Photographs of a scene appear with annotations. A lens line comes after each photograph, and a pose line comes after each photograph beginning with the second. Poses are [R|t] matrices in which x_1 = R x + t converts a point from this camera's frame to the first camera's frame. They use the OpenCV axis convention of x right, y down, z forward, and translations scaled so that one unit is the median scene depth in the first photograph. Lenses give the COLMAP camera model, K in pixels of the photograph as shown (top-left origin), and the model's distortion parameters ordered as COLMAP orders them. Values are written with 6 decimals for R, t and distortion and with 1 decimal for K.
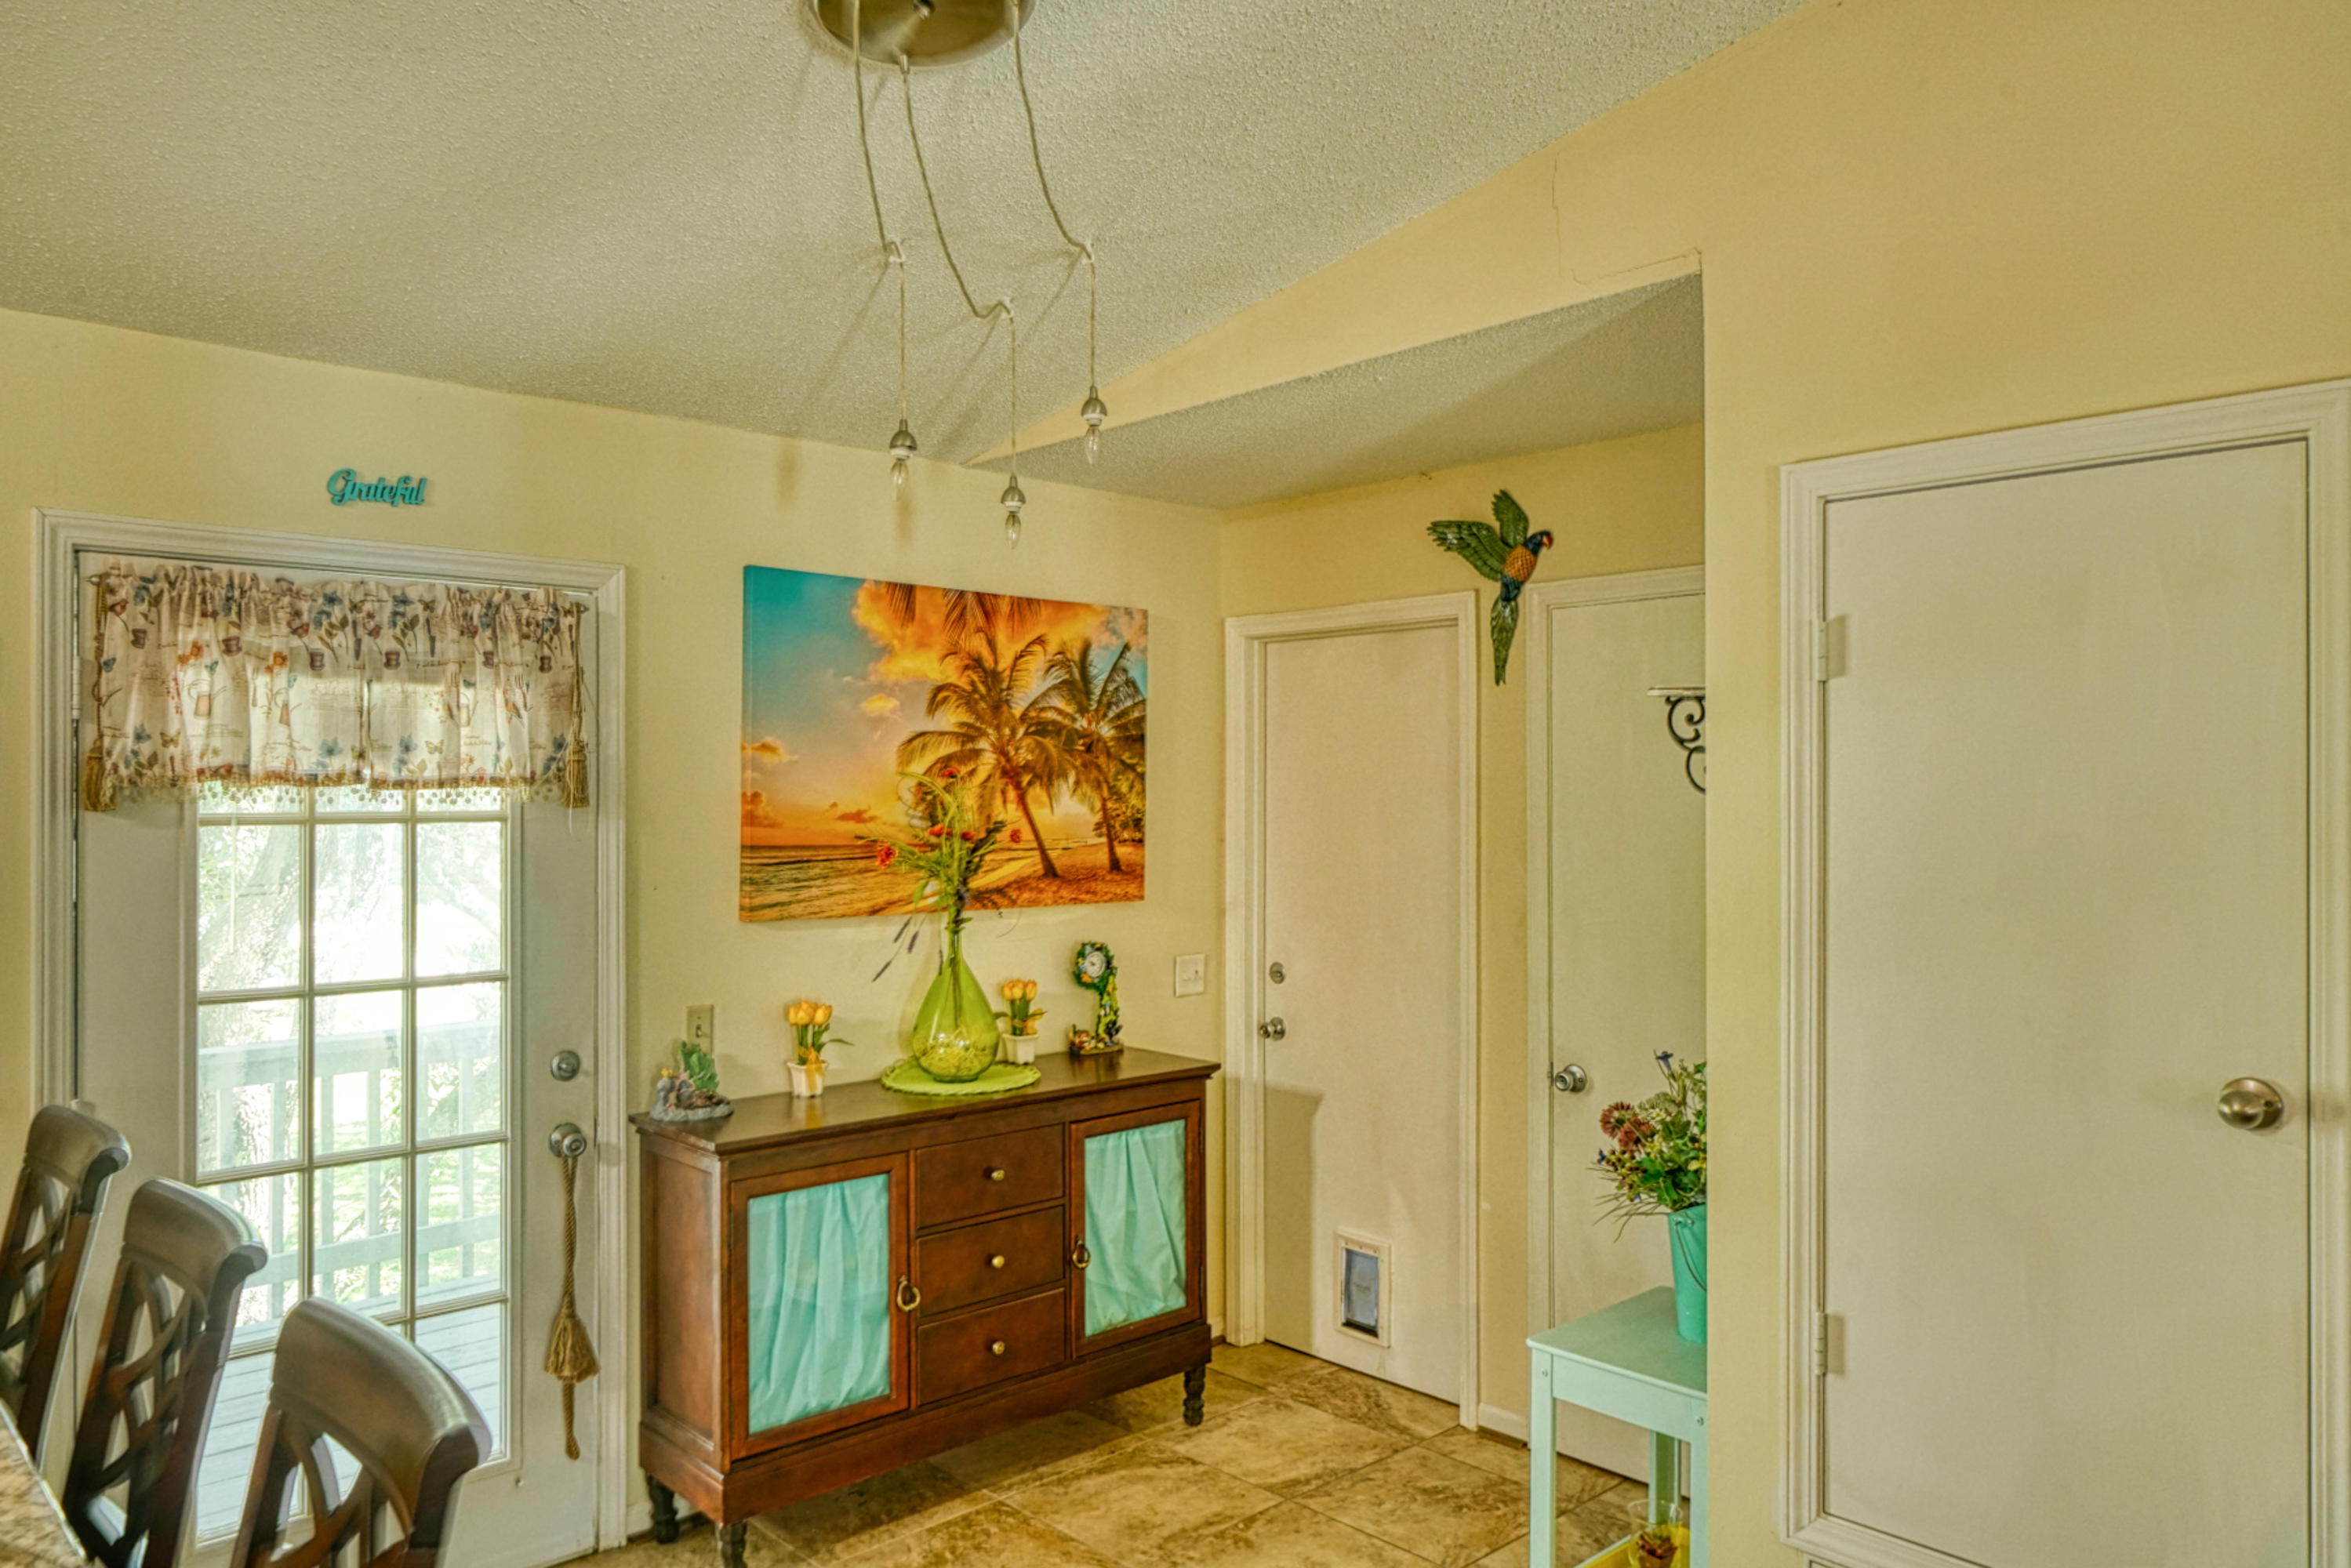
lens RADIAL K [[1594.6, 0, 1175.5], [0, 1594.6, 784.0], [0, 0, 1]] dist [-0.000722, -0.000225]
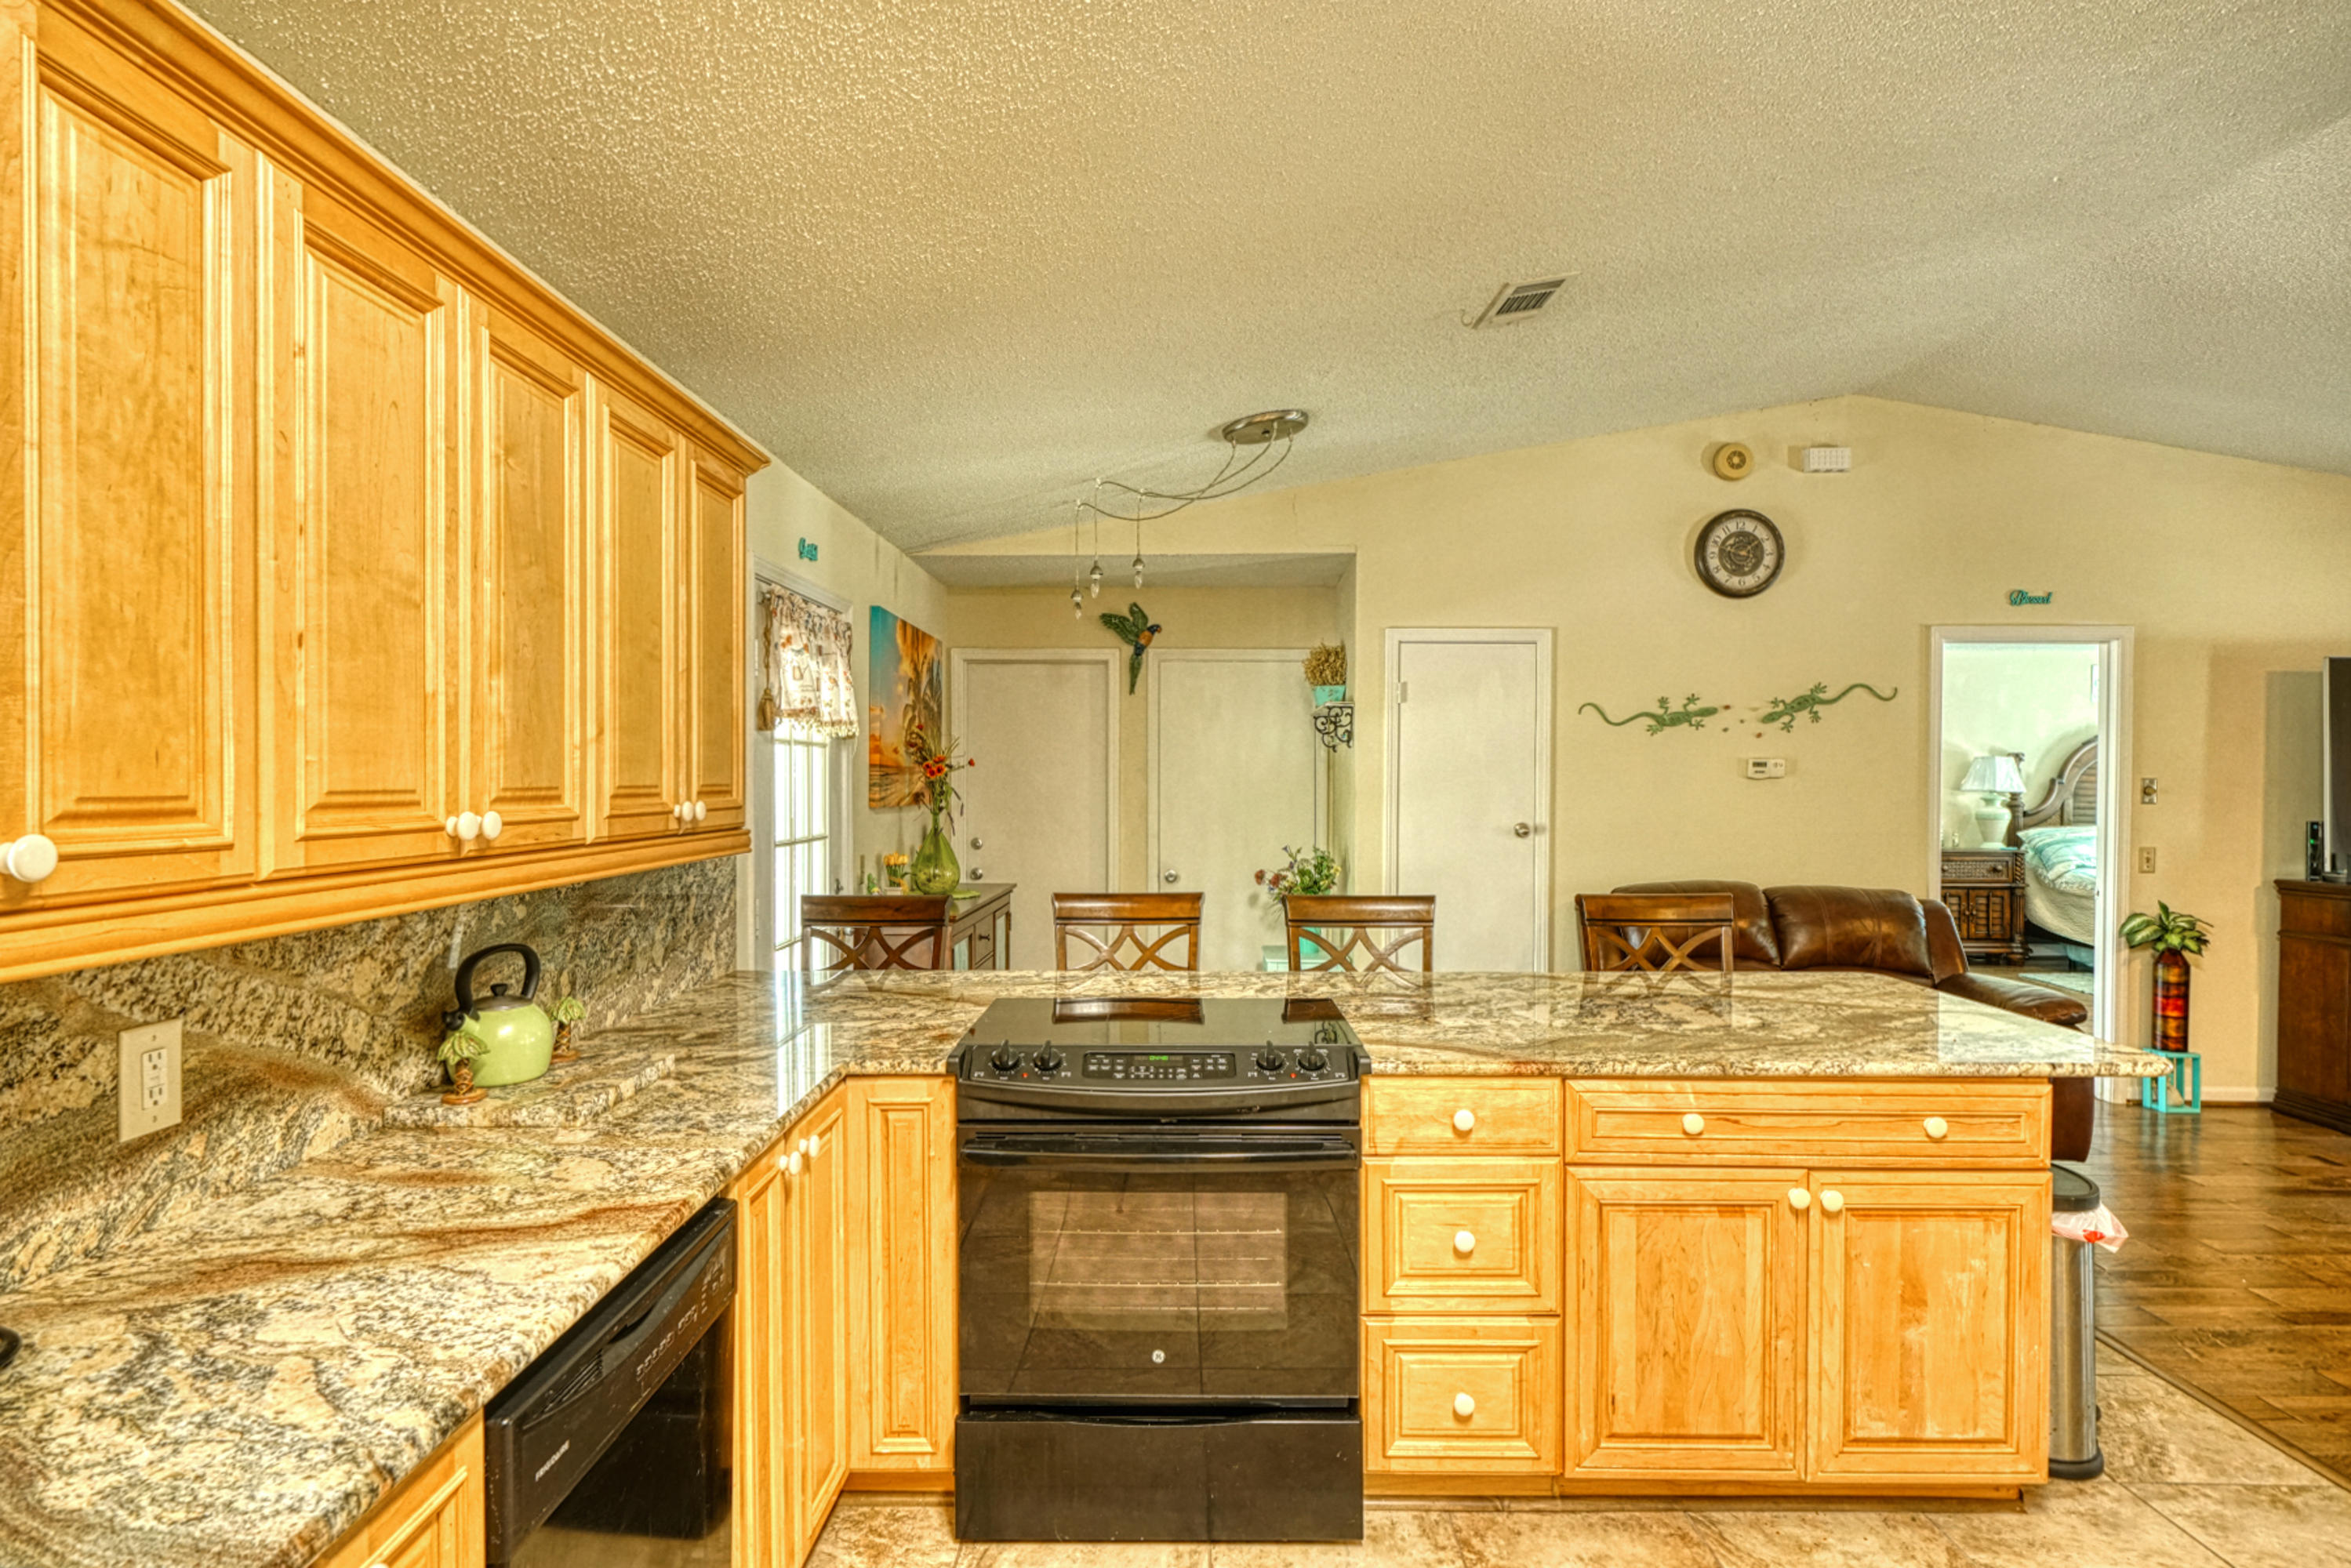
lens RADIAL K [[1211.5, 0, 1175.2], [0, 1211.5, 794.3], [0, 0, 1]] dist [0.001312, -0.000238]
pose [[0.684229, -0.008996, 0.729211, -0.947699], [-0.007358, 0.999788, 0.019238, 0.039616], [-0.729230, -0.018529, 0.684018, -0.147061]]
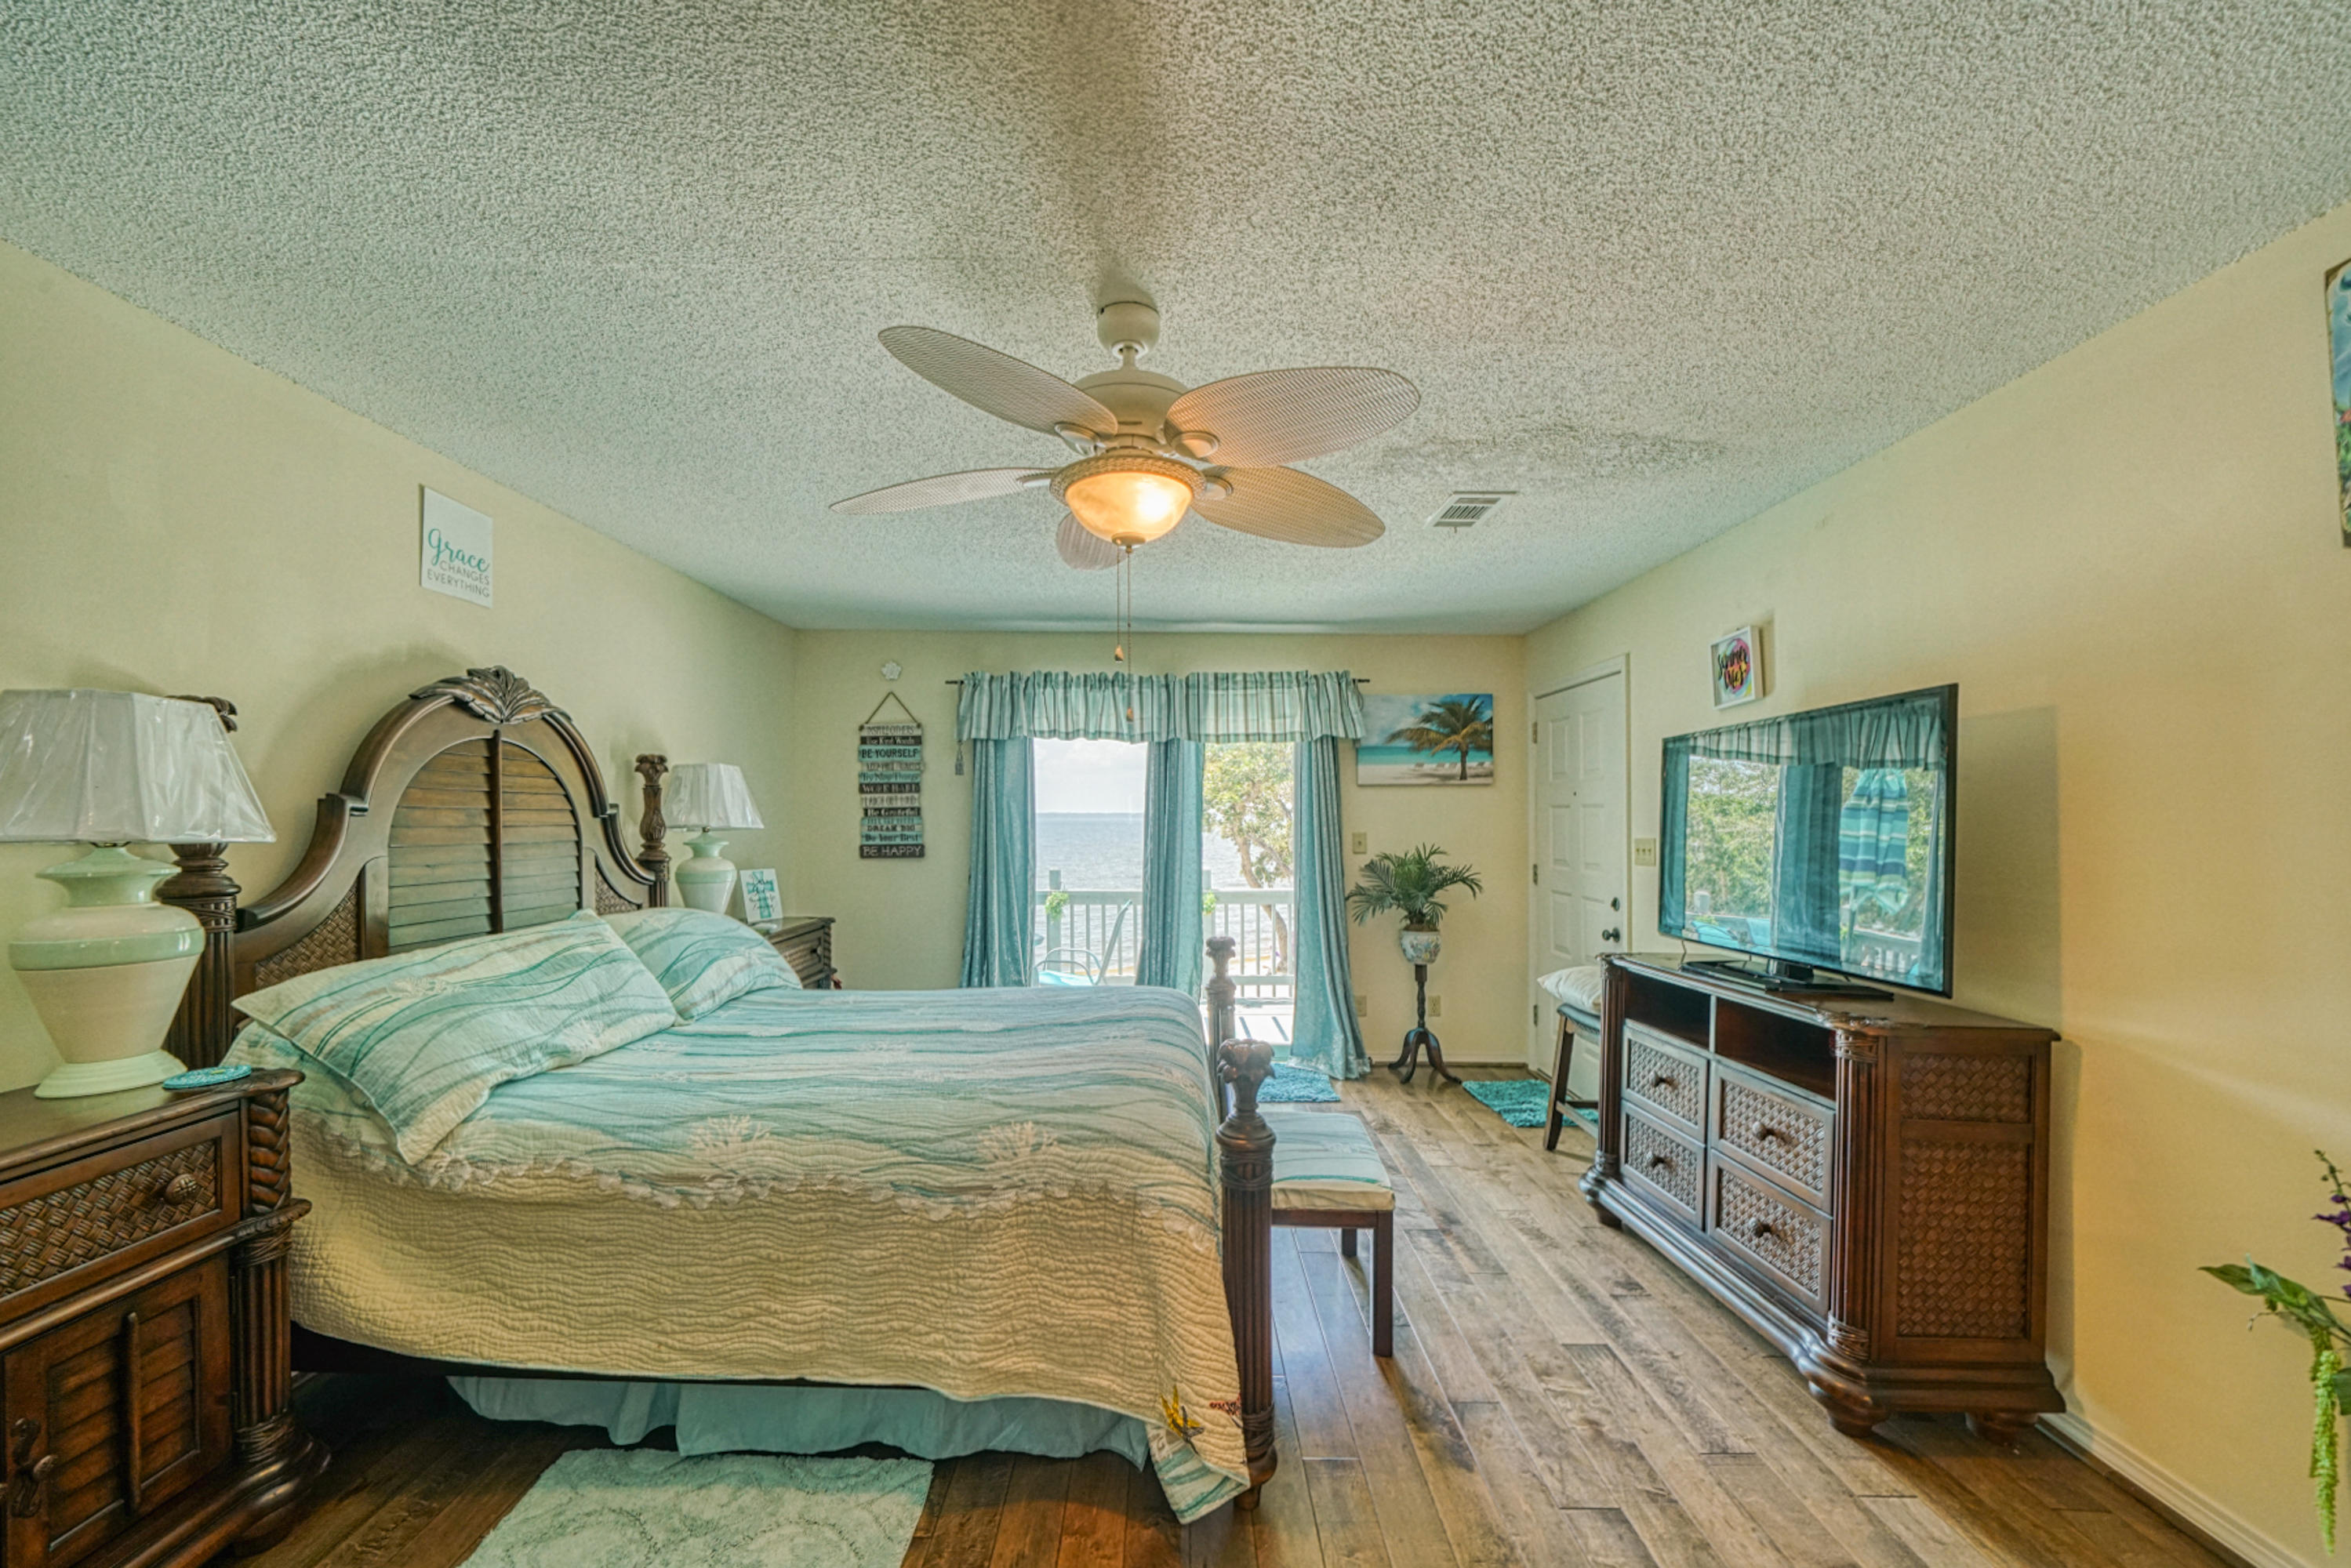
lens RADIAL K [[884.8, 0, 1174.5], [0, 884.8, 793.1], [0, 0, 1]] dist [-0.007155, 0.000188]
pose [[-0.732370, 0.009285, 0.680843, 1.536889], [-0.001987, 0.999874, -0.015773, 0.050716], [-0.680903, -0.012905, -0.732259, 0.328324]]
